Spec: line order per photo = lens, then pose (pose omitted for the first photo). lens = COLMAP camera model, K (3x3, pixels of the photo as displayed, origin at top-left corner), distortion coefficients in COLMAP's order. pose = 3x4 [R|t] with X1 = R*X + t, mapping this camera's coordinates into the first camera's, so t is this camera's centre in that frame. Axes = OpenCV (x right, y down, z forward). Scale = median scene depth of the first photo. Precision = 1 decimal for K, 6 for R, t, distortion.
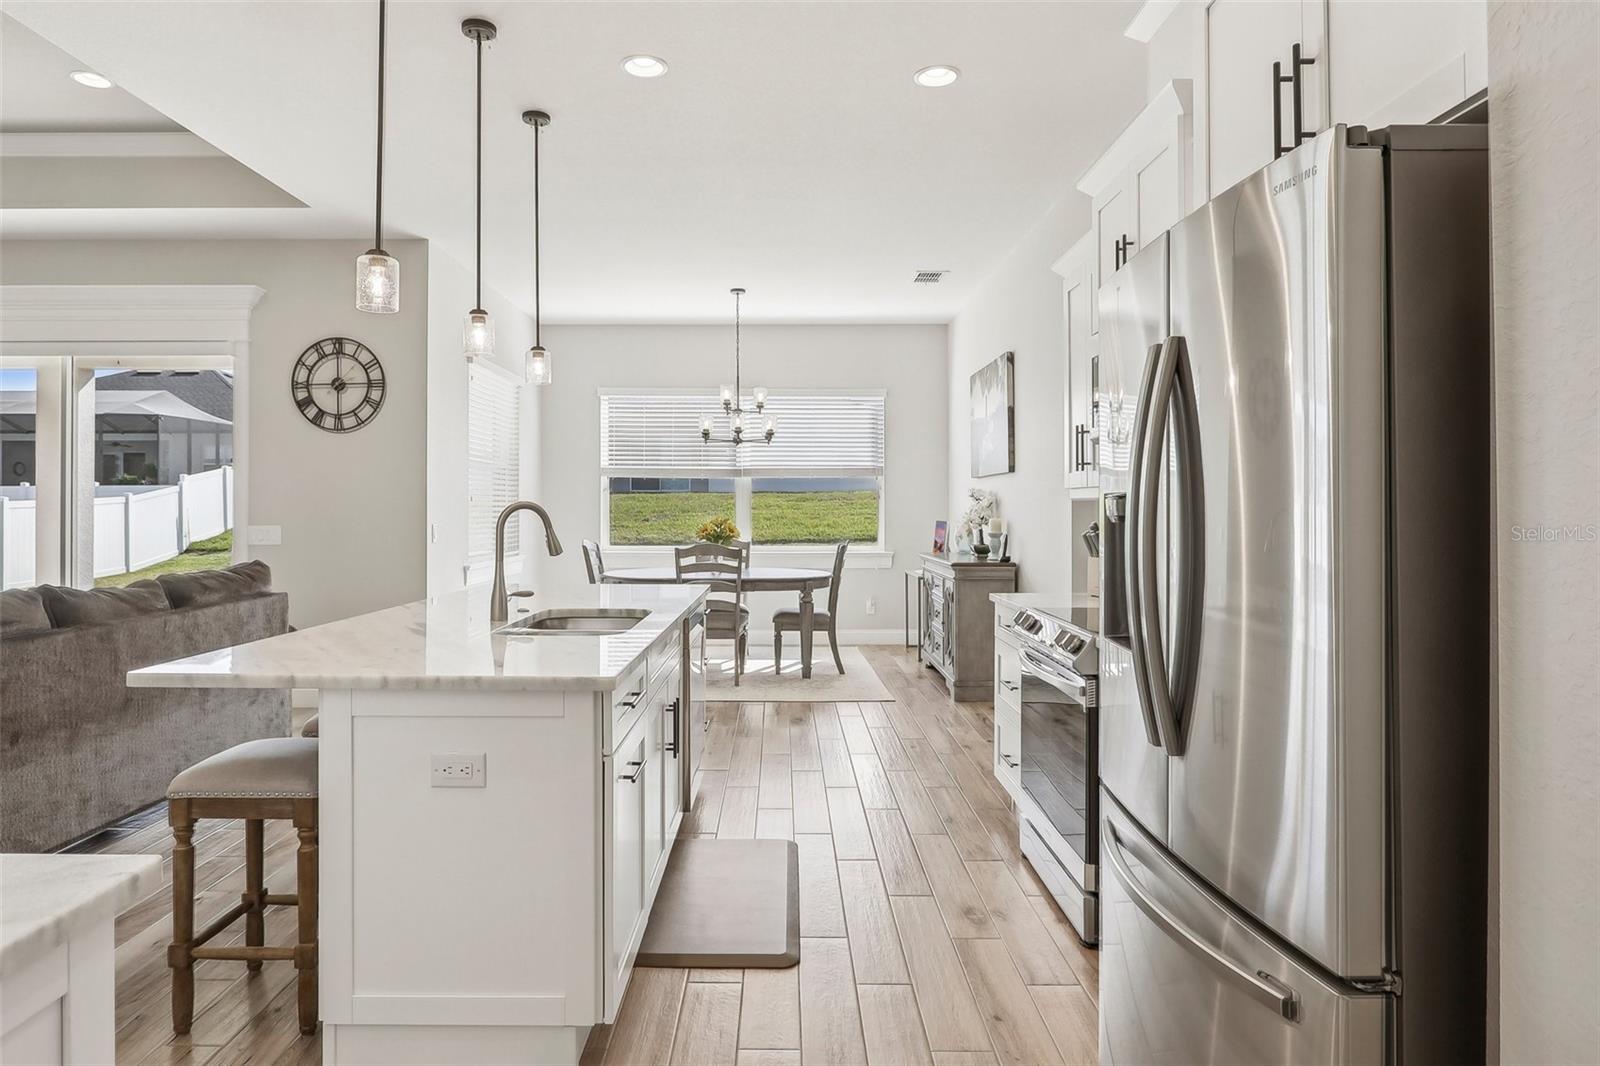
lens RADIAL K [[979.9, 0, 798.4], [0, 979.9, 527.5], [0, 0, 1]] dist [0.001627, 0.000793]
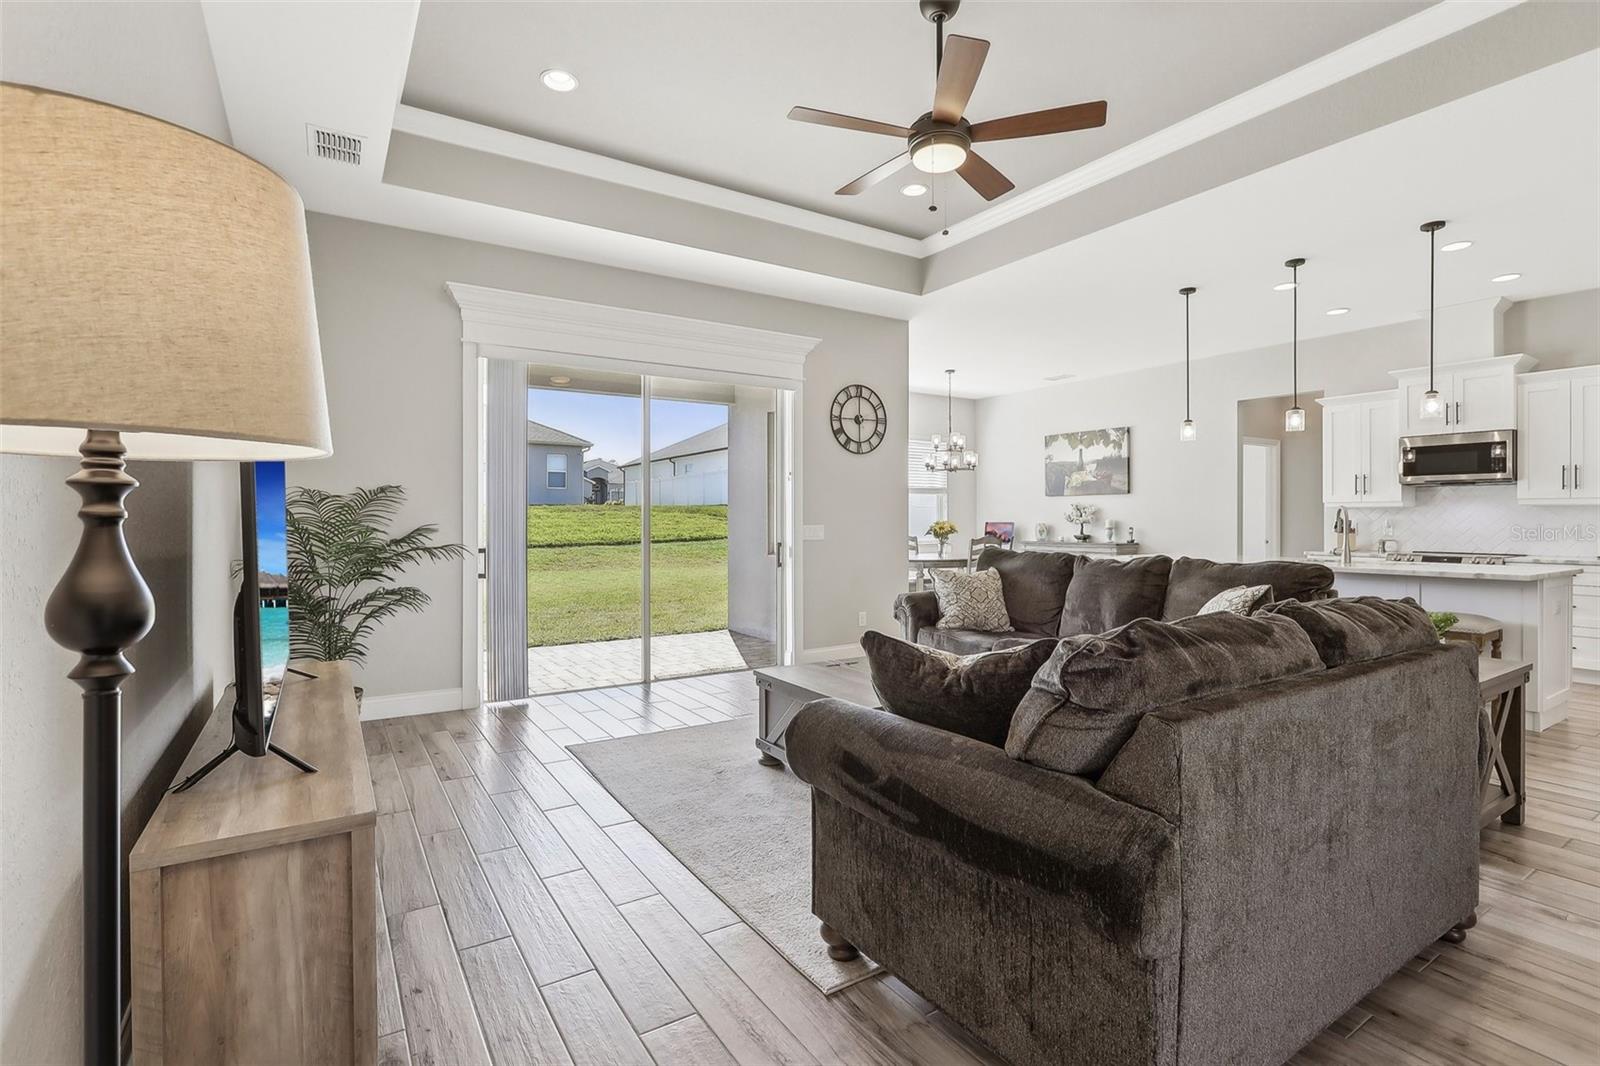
lens RADIAL K [[738.3, 0, 803.5], [0, 738.3, 533.3], [0, 0, 1]] dist [0.000054, -0.000002]
pose [[0.824757, -0.010804, 0.565384, -1.106650], [0.009543, 0.999941, 0.005186, 0.004531], [-0.565407, 0.001119, 0.824811, 0.206378]]
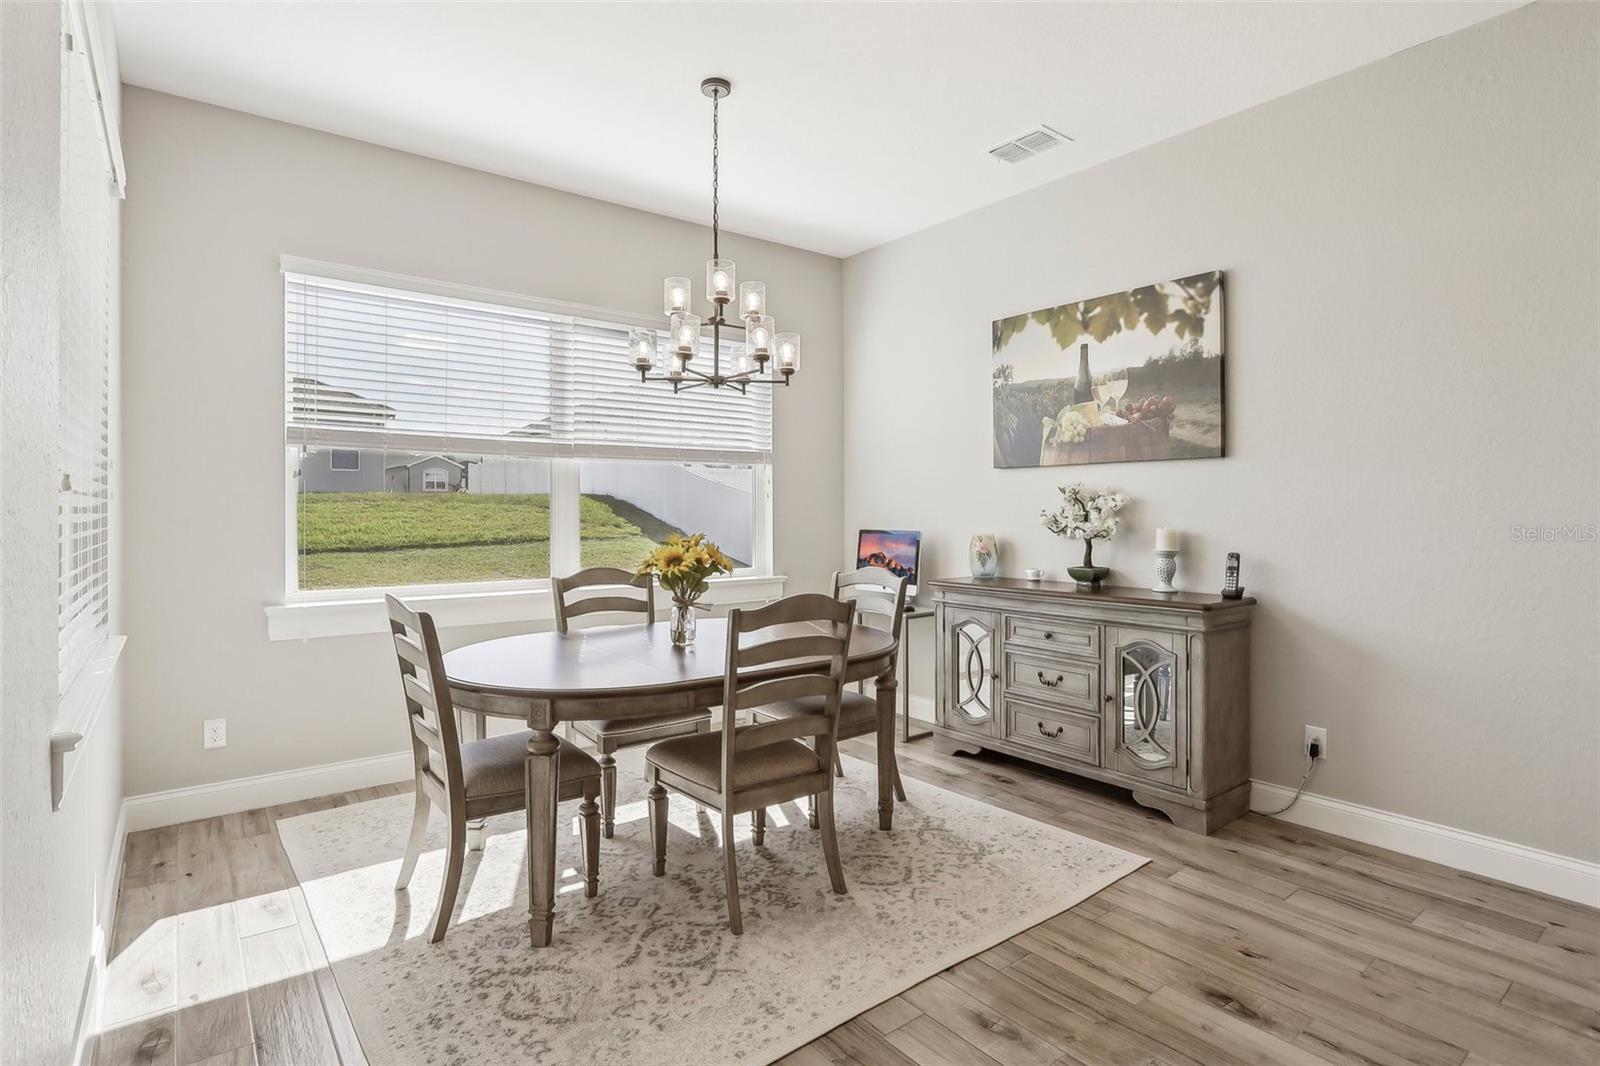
lens RADIAL K [[818.9, 0, 789.7], [0, 818.9, 523.8], [0, 0, 1]] dist [-0.001898, -0.000092]
pose [[0.777057, -0.006739, 0.629395, -0.355139], [0.007404, 0.999971, 0.001566, -0.016292], [-0.629387, 0.003443, 0.777084, 0.788505]]
